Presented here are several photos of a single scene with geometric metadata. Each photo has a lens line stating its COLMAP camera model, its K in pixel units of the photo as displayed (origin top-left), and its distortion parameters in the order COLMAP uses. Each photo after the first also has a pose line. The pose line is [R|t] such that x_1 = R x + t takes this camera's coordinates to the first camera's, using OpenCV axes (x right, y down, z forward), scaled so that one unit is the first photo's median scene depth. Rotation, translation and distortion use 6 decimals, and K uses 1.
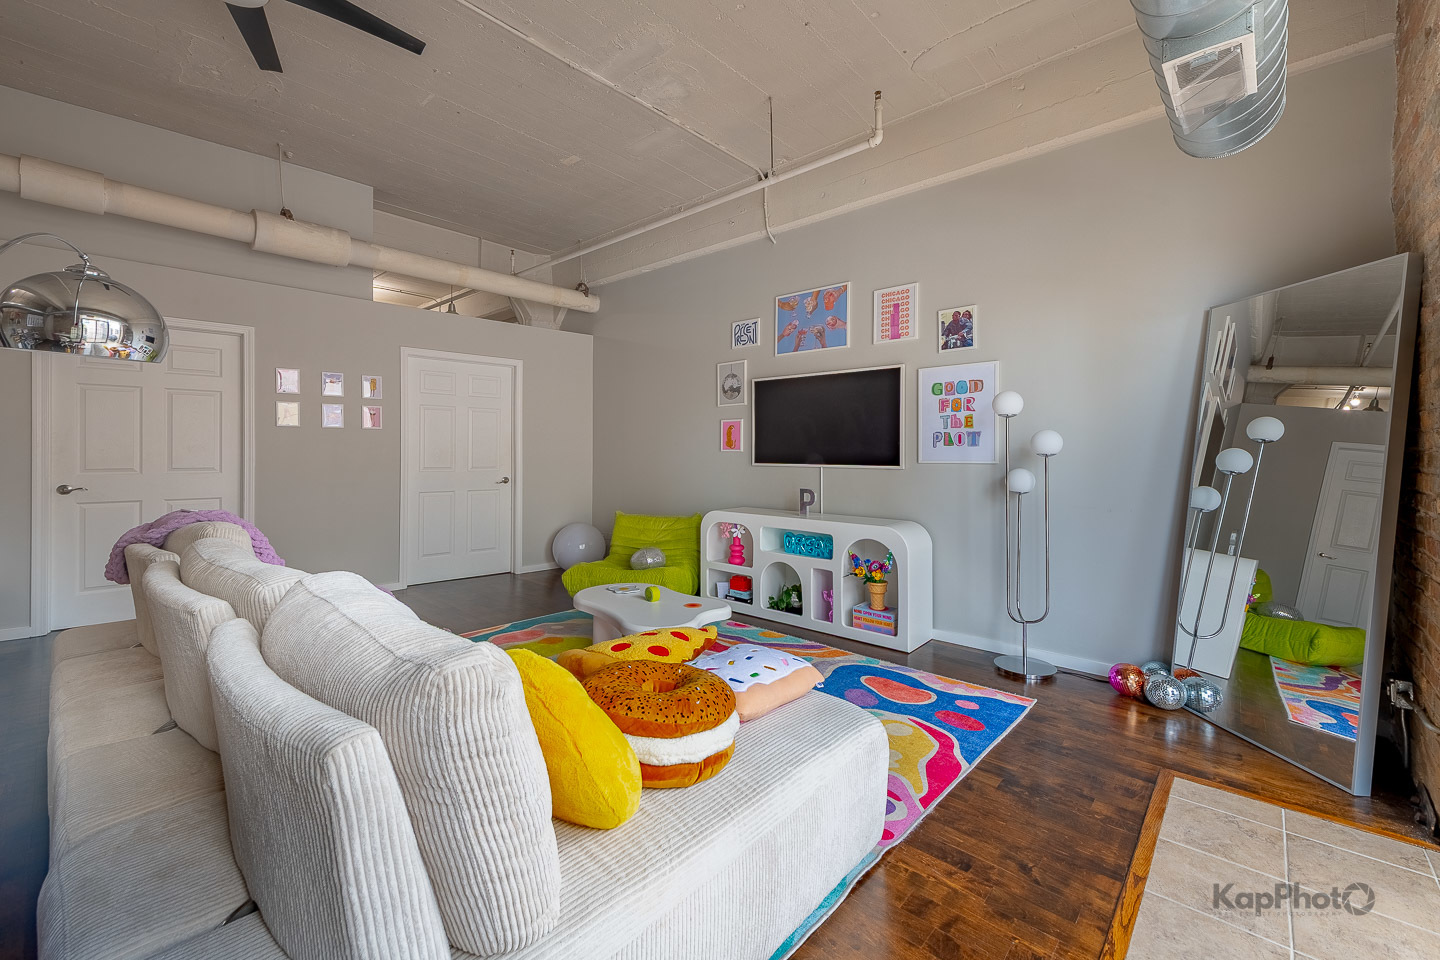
lens RADIAL K [[594.6, 0, 674.5], [0, 594.6, 501.1], [0, 0, 1]] dist [0.004762, -0.002391]
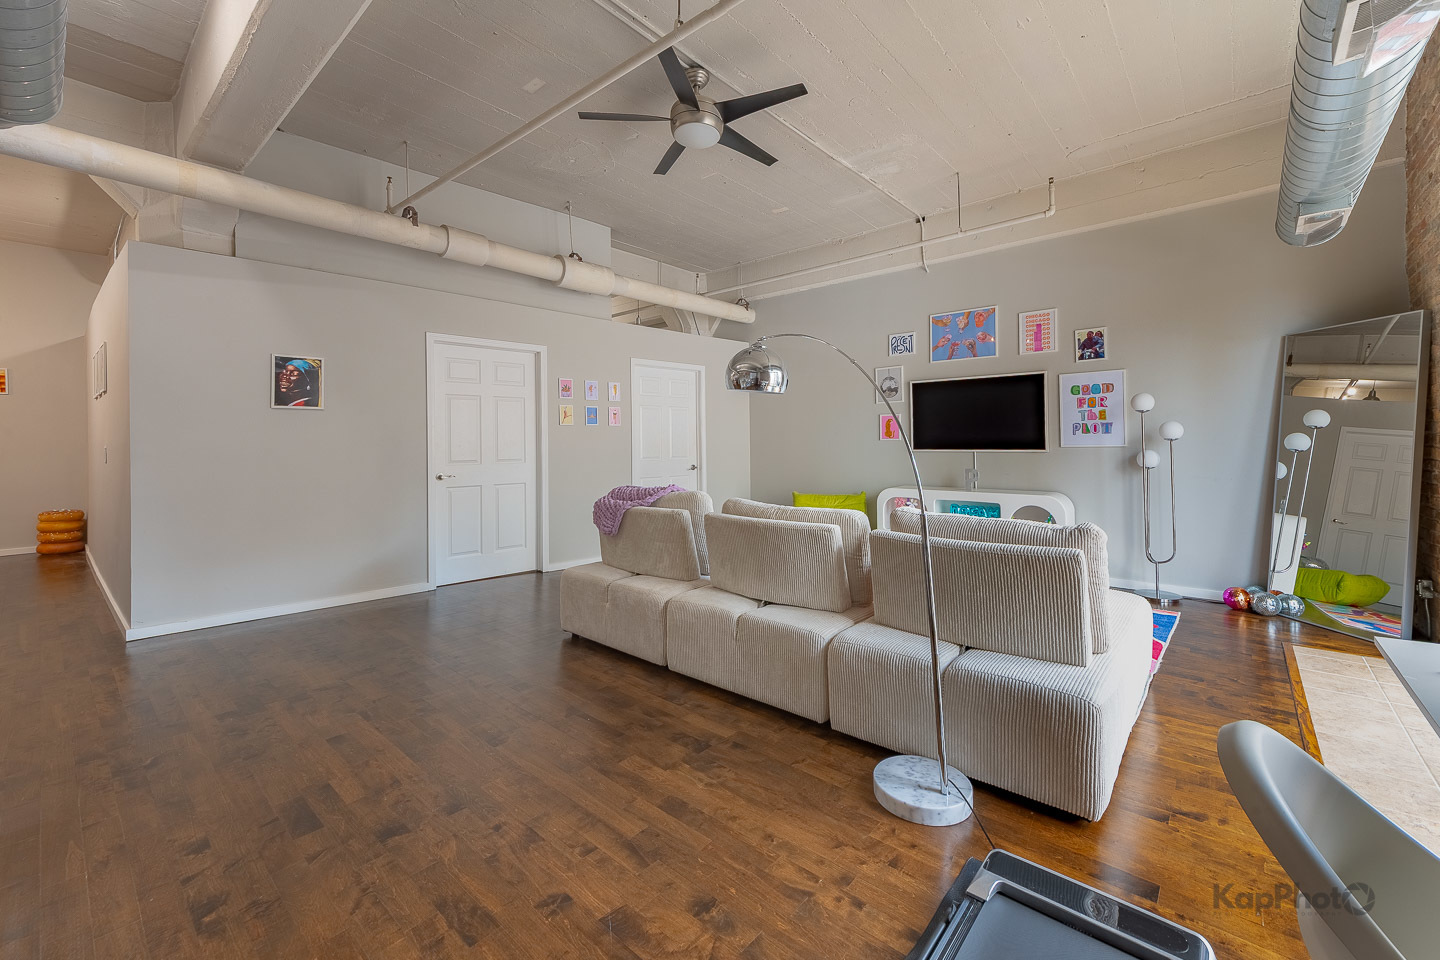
lens RADIAL K [[594.6, 0, 738.7], [0, 594.6, 484.3], [0, 0, 1]] dist [0.004762, -0.002391]
pose [[0.998051, -0.019089, 0.059405, -0.387915], [0.019741, 0.999751, -0.010402, 0.017829], [-0.059192, 0.011555, 0.998180, -0.265864]]
